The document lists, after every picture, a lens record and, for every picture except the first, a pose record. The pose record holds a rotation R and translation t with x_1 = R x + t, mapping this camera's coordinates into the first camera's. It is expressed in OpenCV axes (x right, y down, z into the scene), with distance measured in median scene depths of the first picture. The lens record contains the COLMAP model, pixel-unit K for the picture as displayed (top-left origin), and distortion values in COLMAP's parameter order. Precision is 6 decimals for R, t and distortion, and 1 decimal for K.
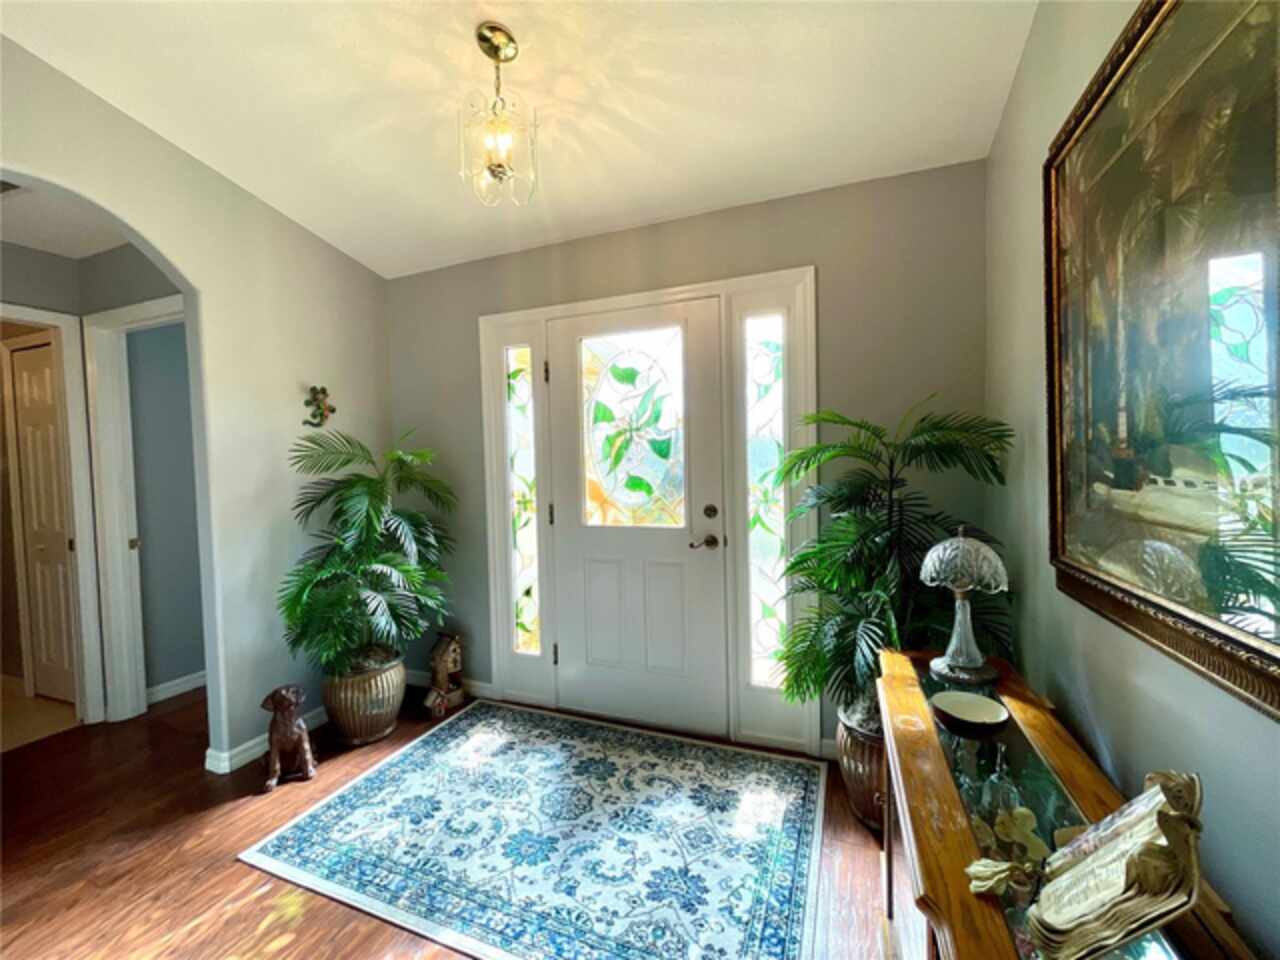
lens RADIAL K [[517.8, 0, 642.4], [0, 517.8, 479.8], [0, 0, 1]] dist [-0.000119, -0.000156]
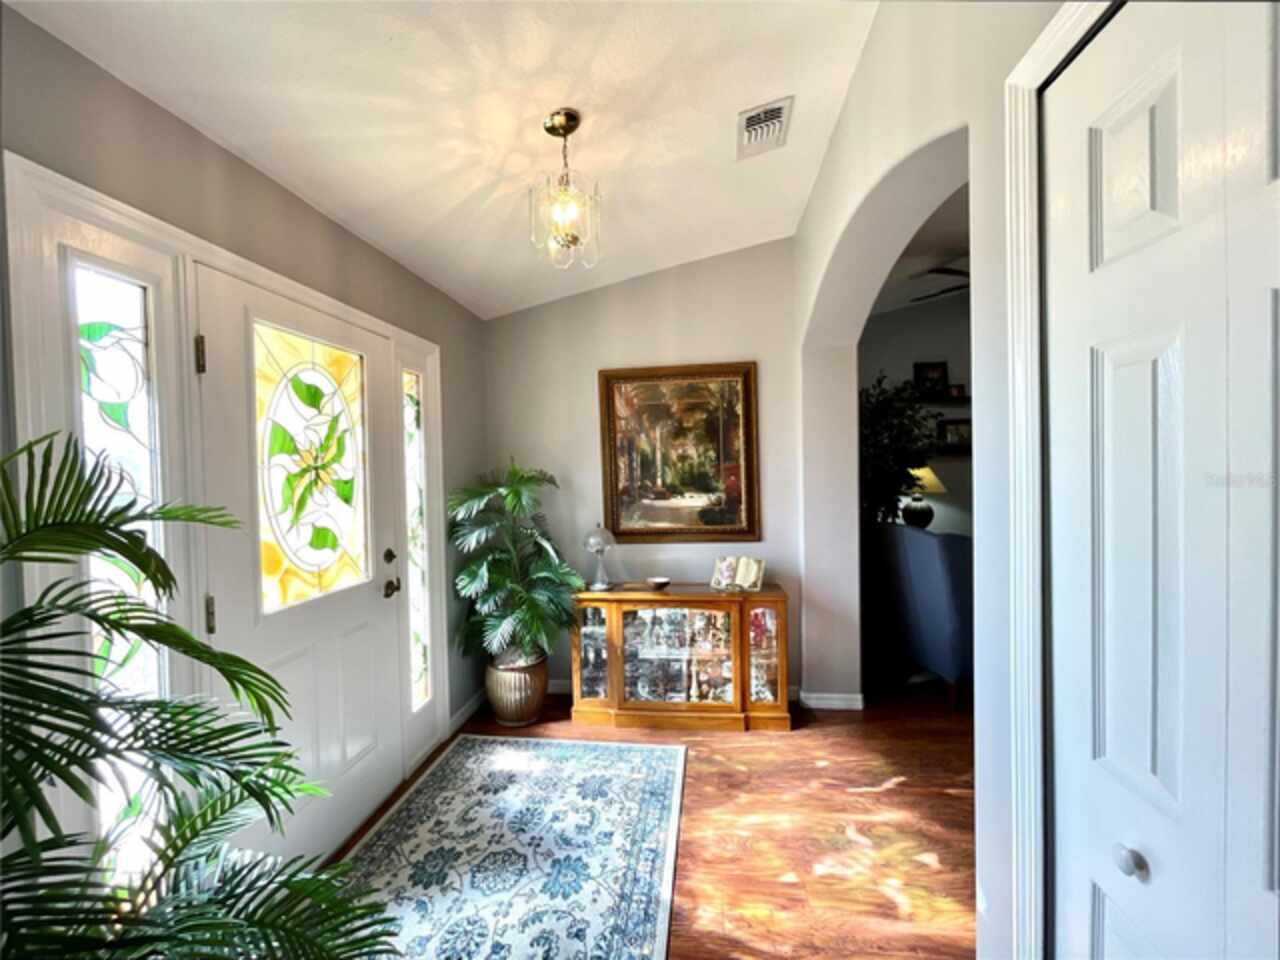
lens RADIAL K [[517.8, 0, 642.4], [0, 517.8, 479.8], [0, 0, 1]] dist [-0.000119, -0.000156]
pose [[-0.244332, 0.008850, 0.969651, -1.035472], [0.060611, 0.998142, 0.006163, -0.064760], [-0.967796, 0.060278, -0.244414, 0.864226]]
